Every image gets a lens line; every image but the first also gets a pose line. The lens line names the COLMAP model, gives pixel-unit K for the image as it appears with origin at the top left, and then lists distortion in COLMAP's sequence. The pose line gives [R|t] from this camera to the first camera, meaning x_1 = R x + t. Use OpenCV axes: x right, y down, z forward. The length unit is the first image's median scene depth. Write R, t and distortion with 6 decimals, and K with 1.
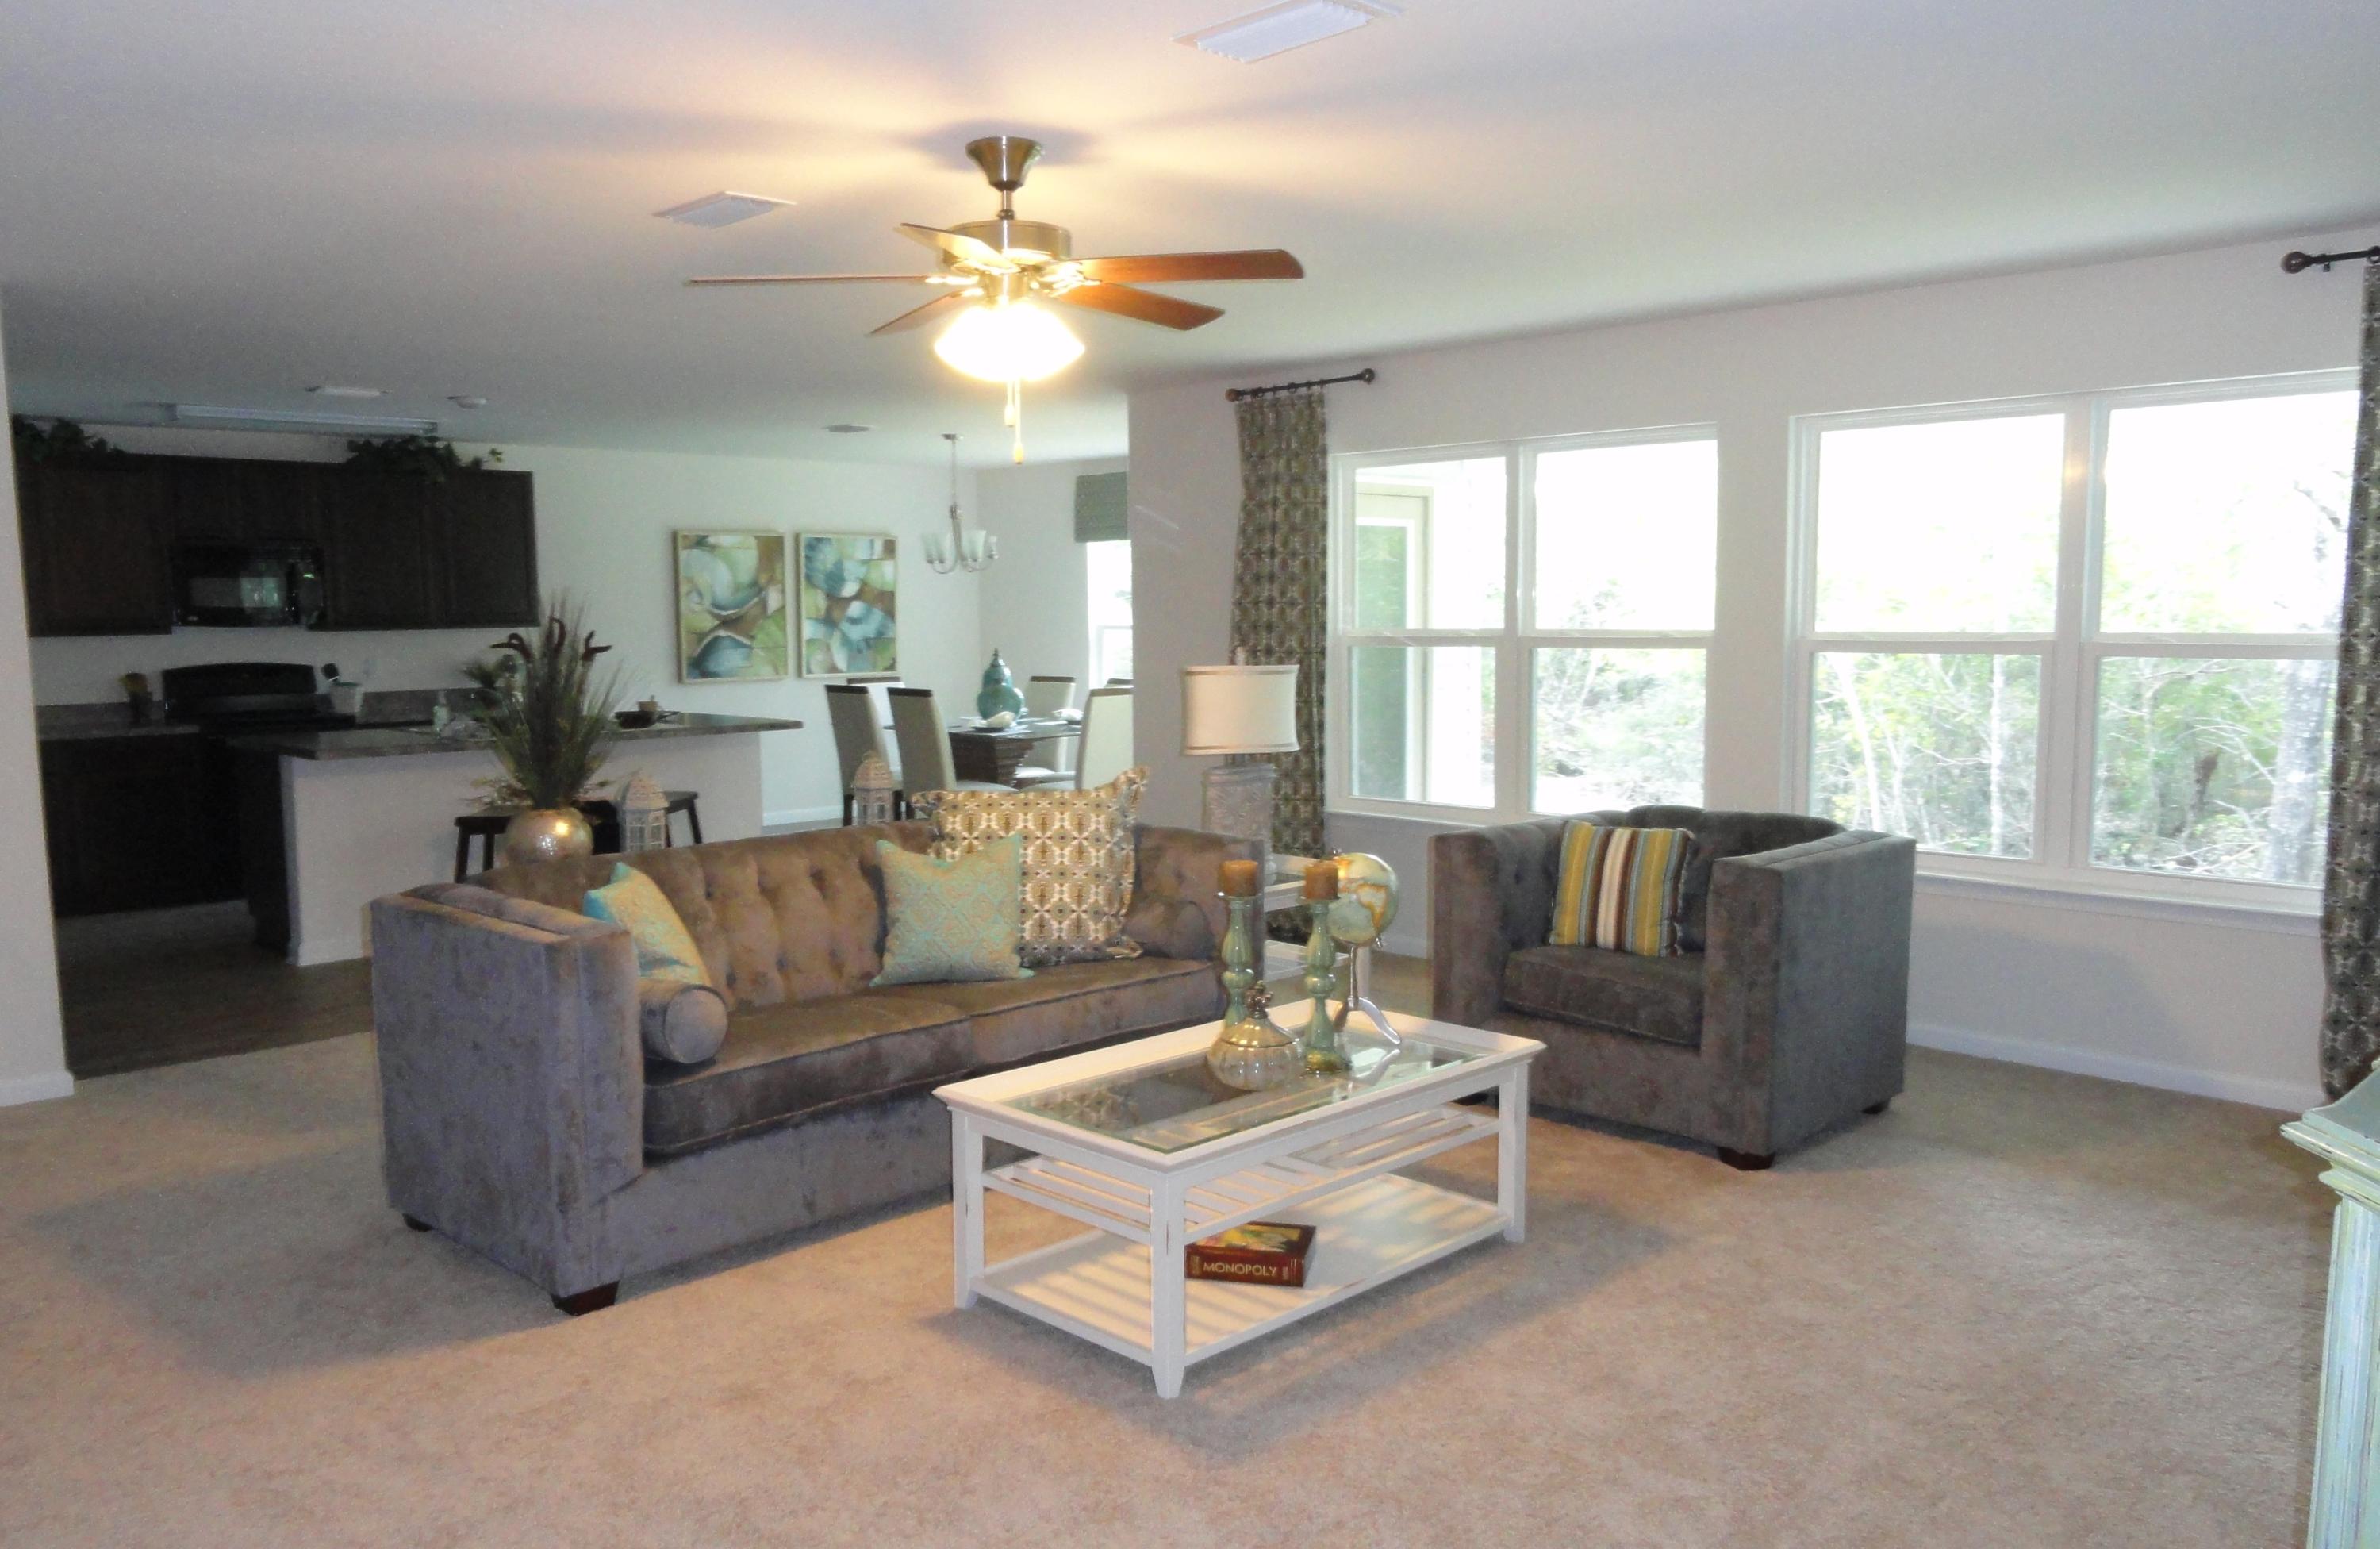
lens RADIAL K [[1792.0, 0, 1189.0], [0, 1792.0, 787.5], [0, 0, 1]] dist [-0.014156, -0.003320]
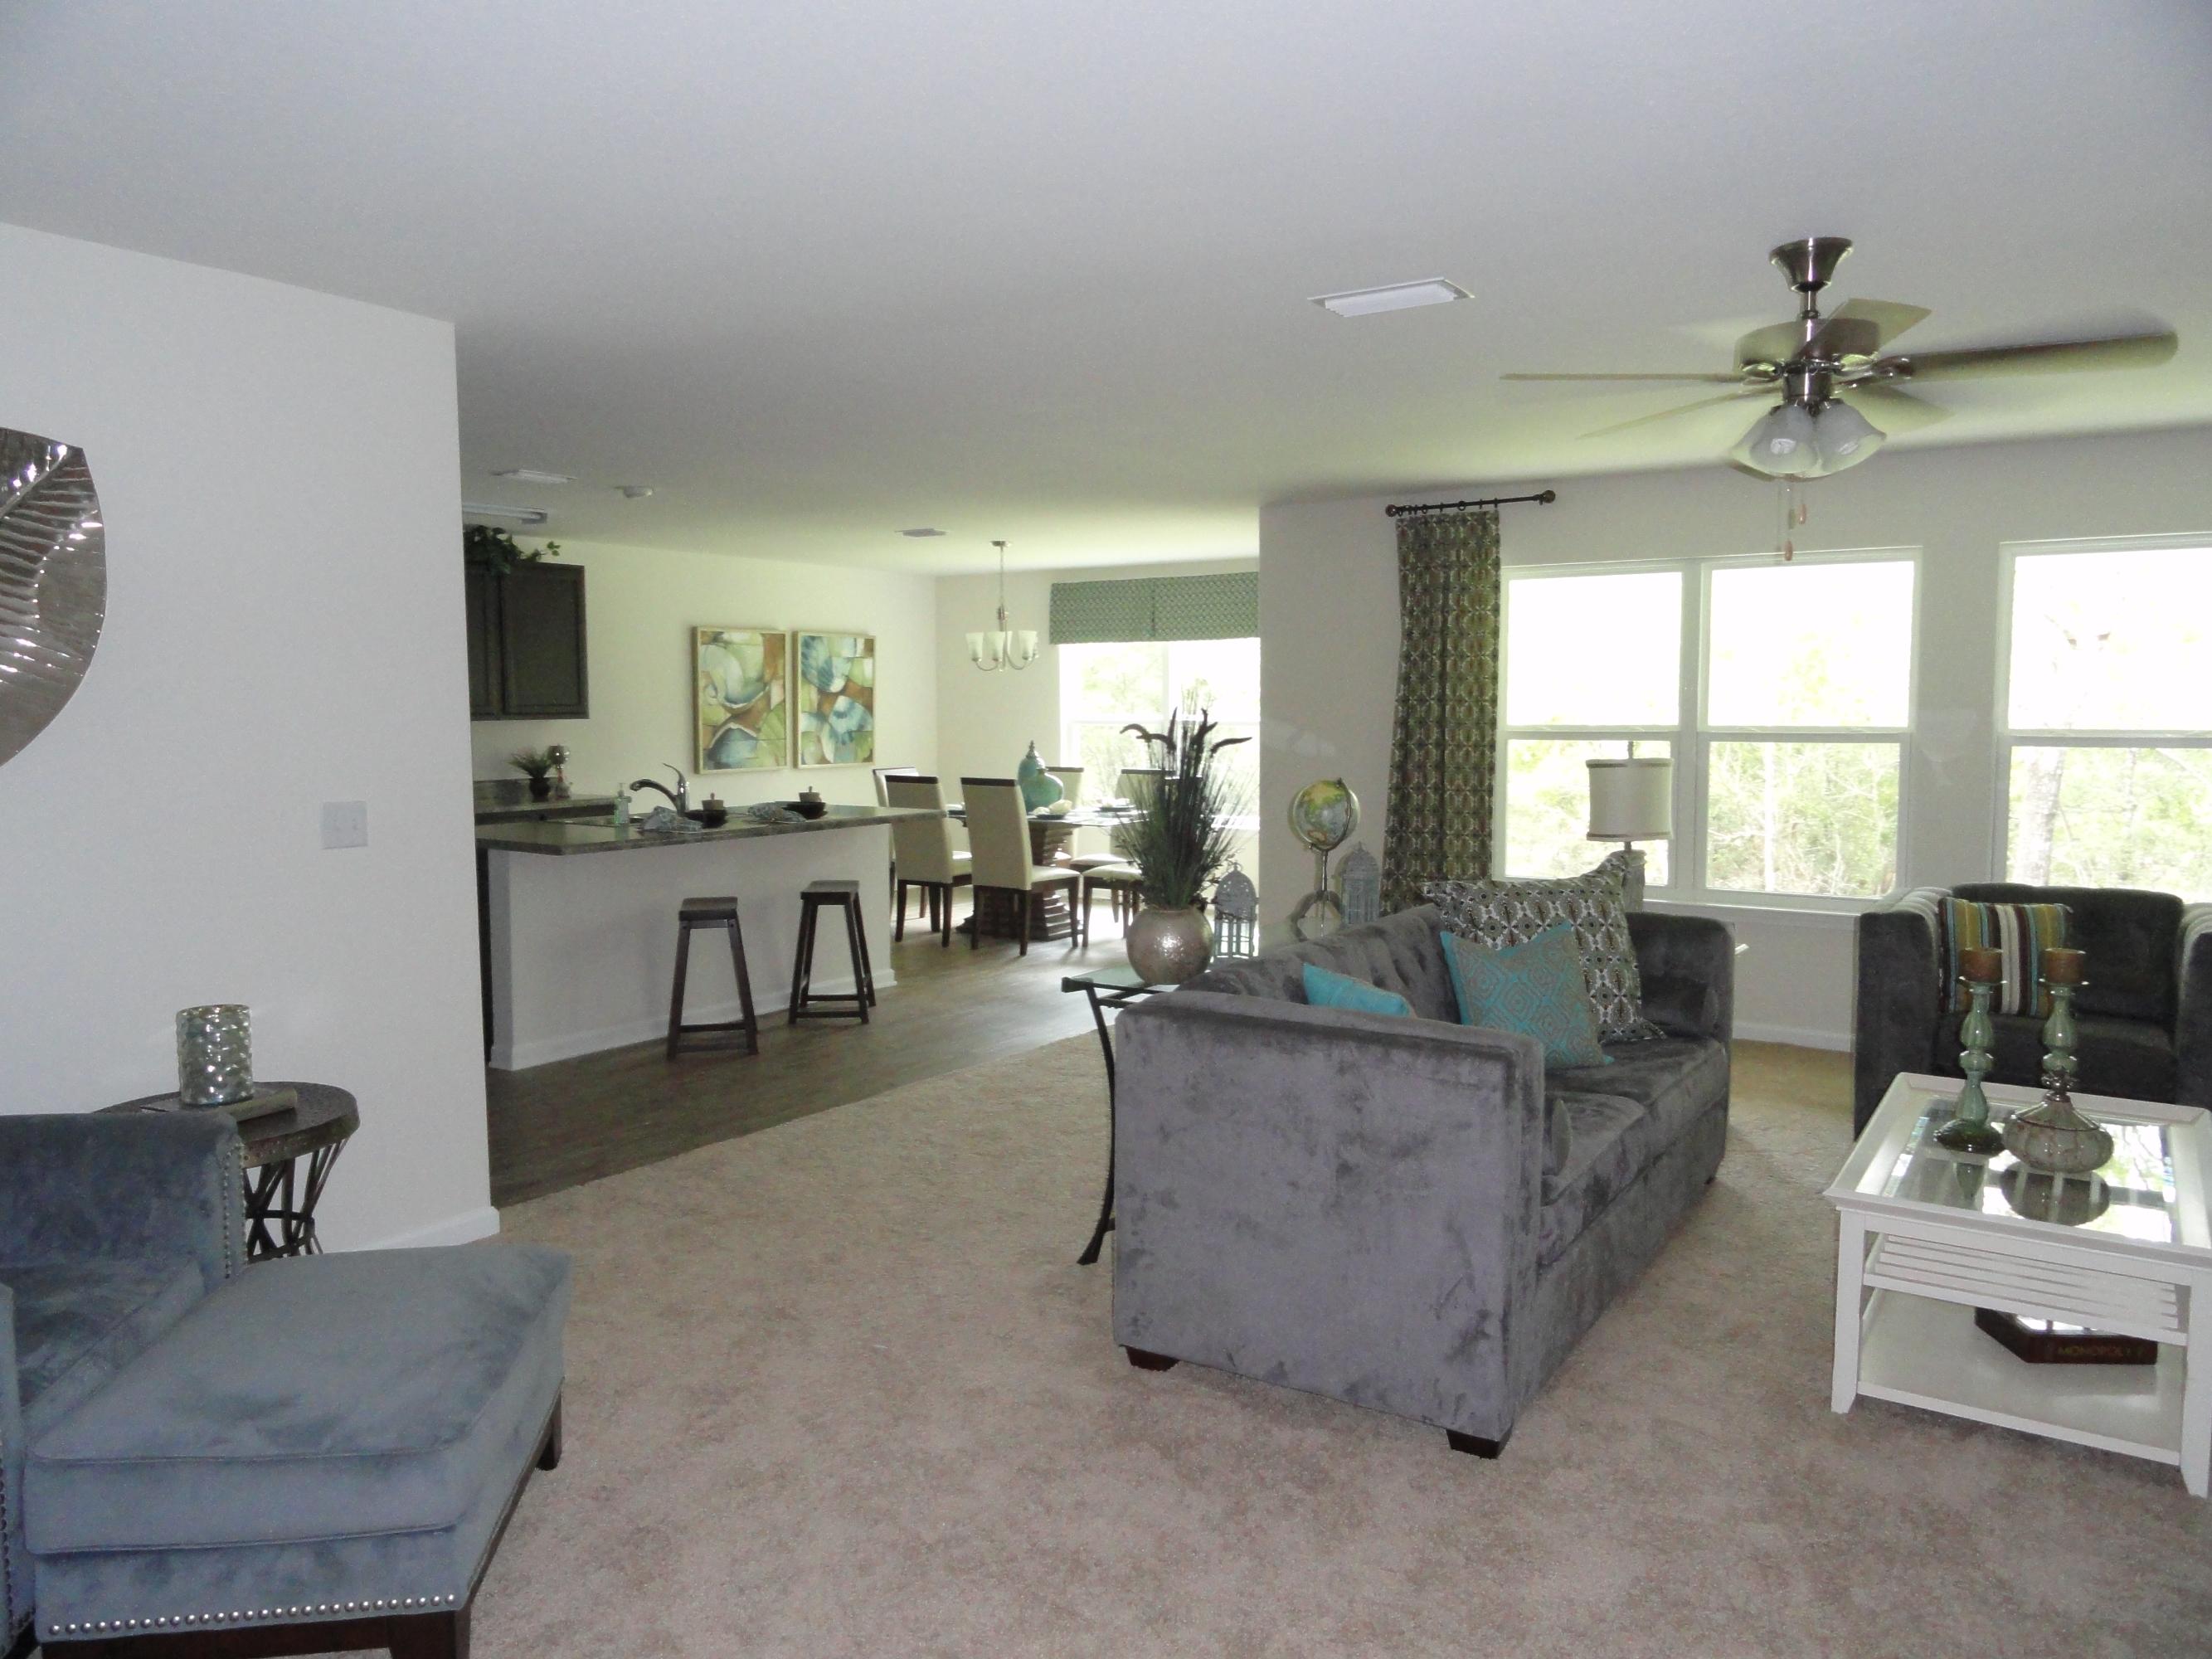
lens RADIAL K [[1538.9, 0, 1107.1], [0, 1538.9, 816.2], [0, 0, 1]] dist [0.002164, 0.010998]
pose [[0.979389, -0.007931, 0.201830, -0.230920], [0.013666, 0.999541, -0.027036, -0.006381], [-0.201522, 0.029237, 0.979047, 0.080709]]
